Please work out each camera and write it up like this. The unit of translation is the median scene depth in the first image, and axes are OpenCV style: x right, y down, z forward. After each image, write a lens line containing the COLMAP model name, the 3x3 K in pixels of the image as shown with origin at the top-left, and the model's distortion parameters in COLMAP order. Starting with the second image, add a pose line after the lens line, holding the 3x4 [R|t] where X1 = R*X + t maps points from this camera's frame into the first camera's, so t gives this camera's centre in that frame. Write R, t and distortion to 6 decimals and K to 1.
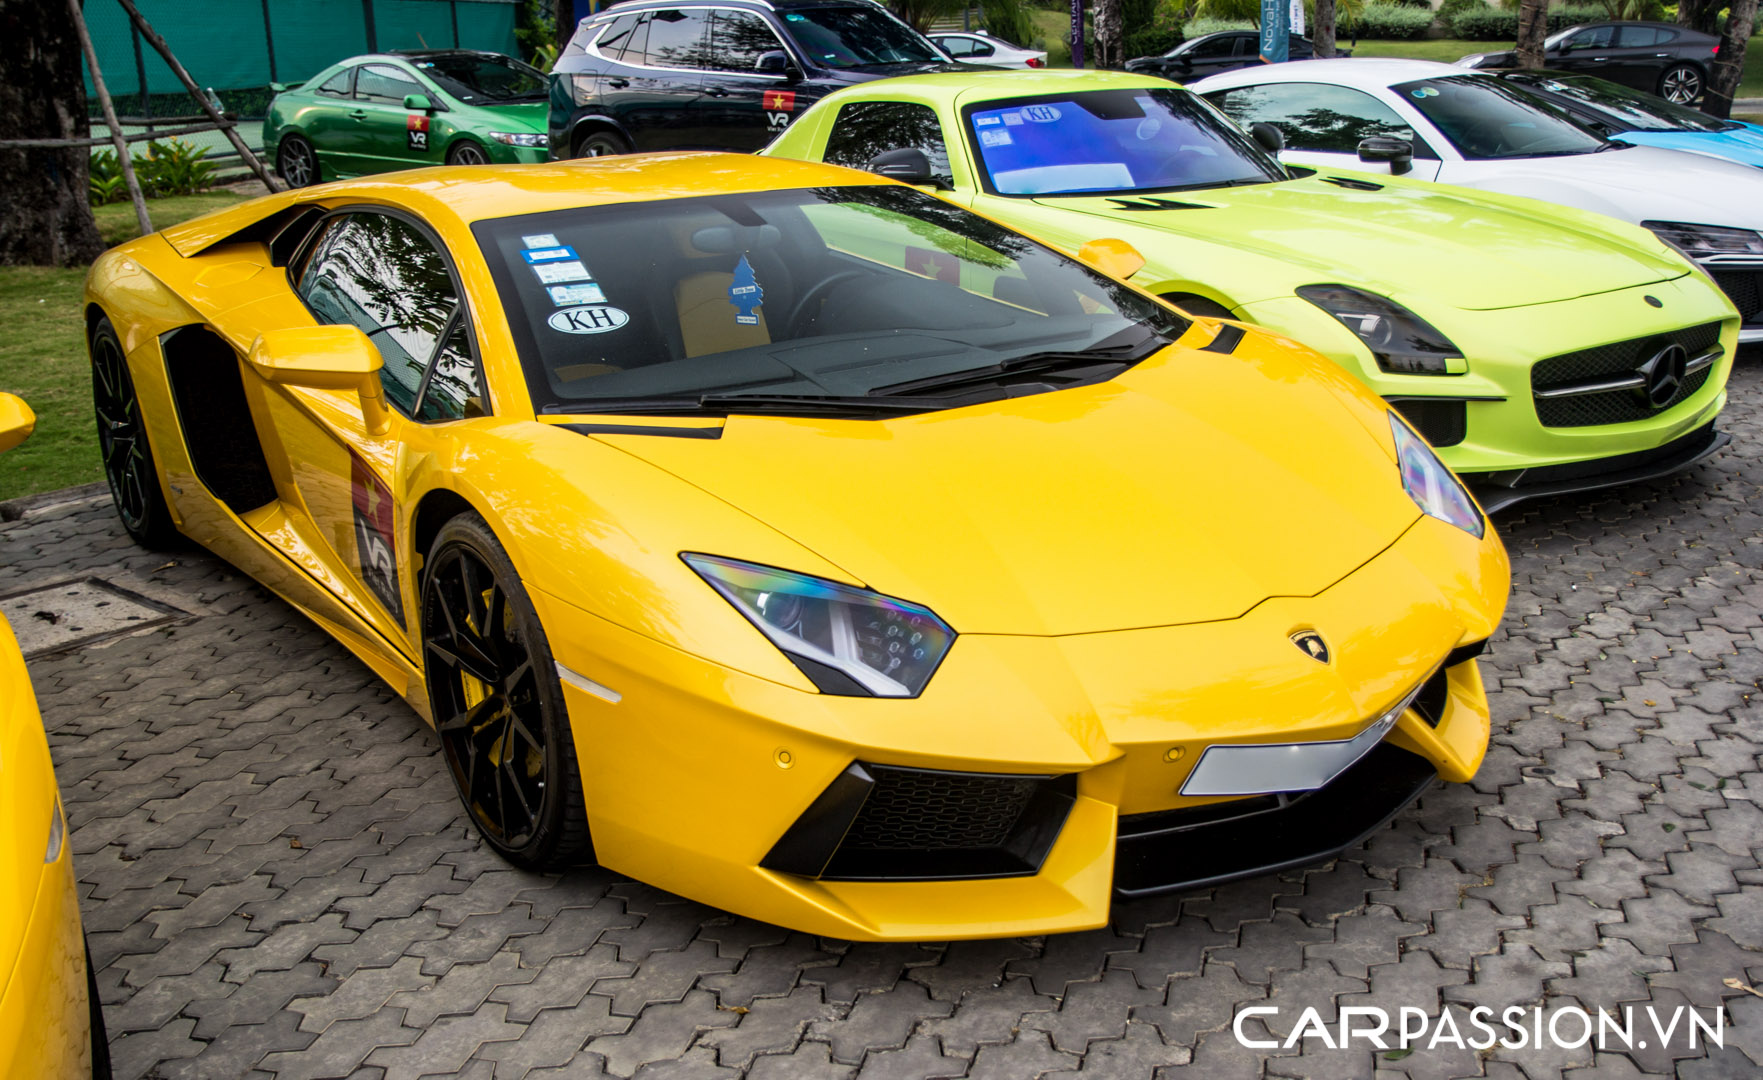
lens RADIAL K [[1763.2, 0, 870.9], [0, 1763.2, 586.2], [0, 0, 1]] dist [-0.007932, 0.000000]
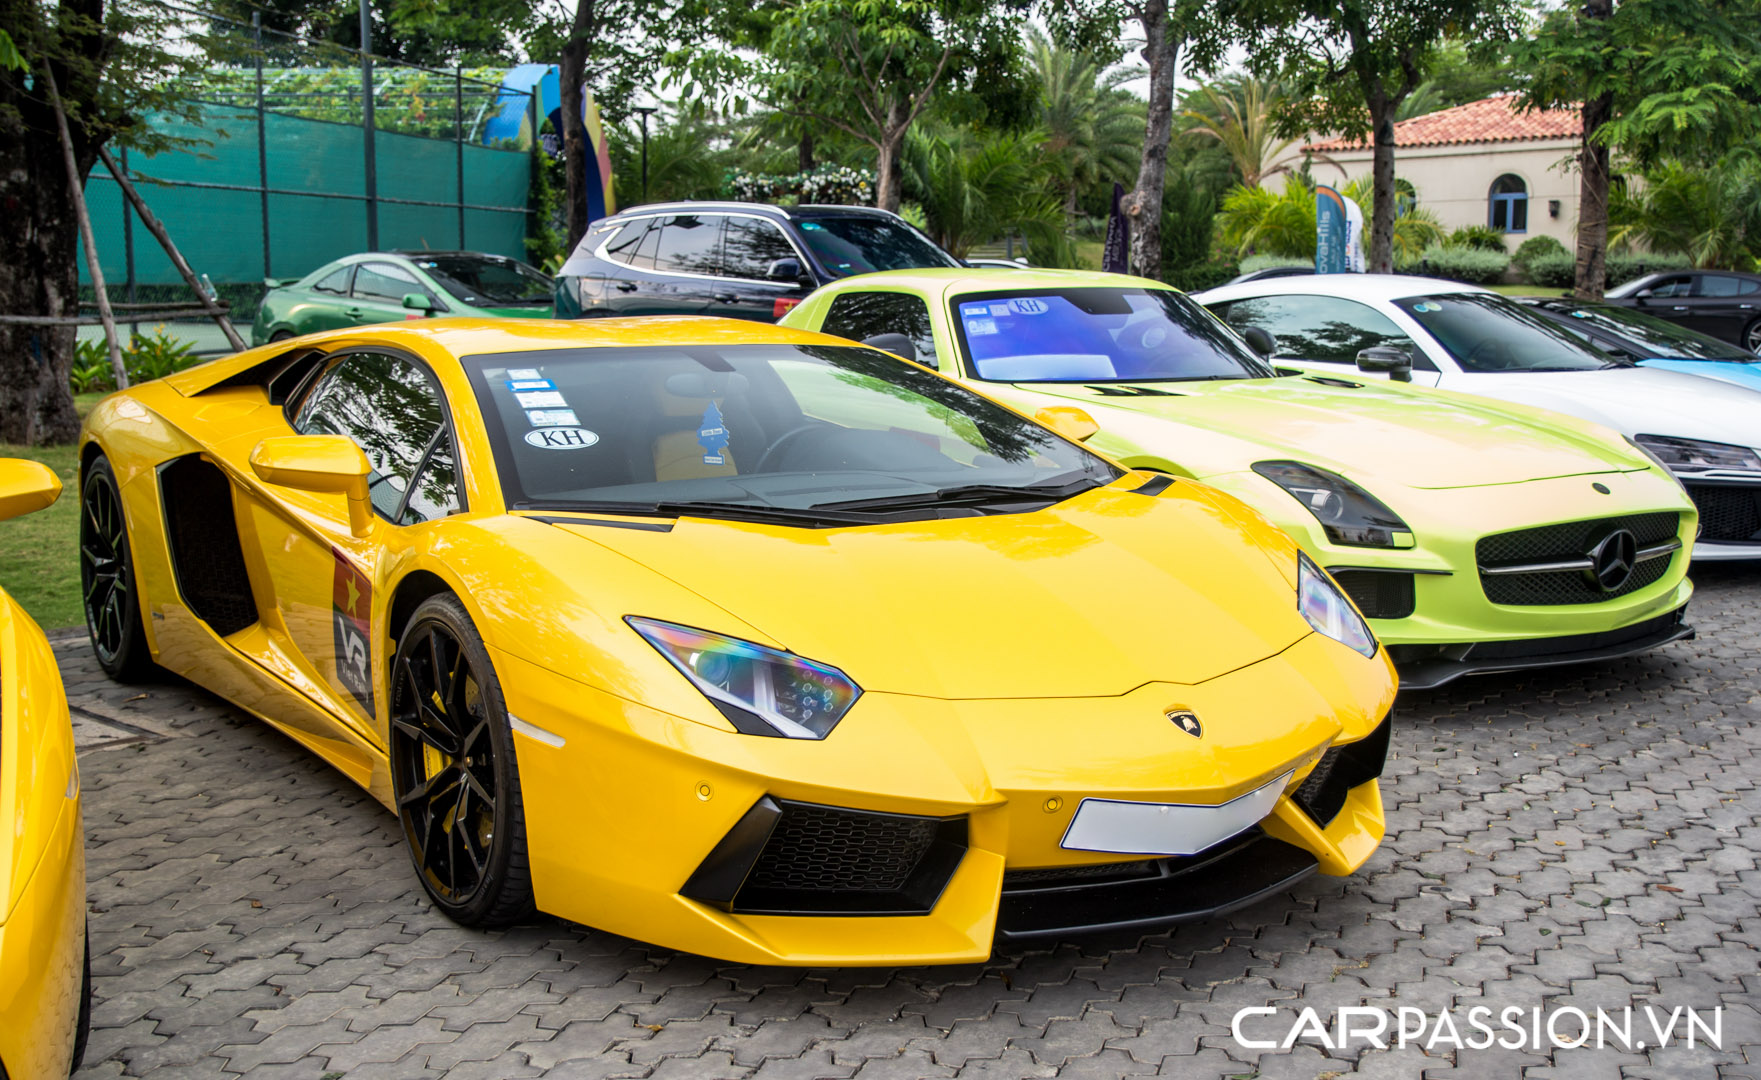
lens RADIAL K [[1997.6, 0, 891.2], [0, 1997.6, 553.6], [0, 0, 1]] dist [0.007718, 0.000000]
pose [[0.999411, 0.033411, -0.007802, 0.047806], [-0.034232, 0.986371, -0.160938, 0.094537], [0.002318, 0.161111, 0.986934, -0.181596]]
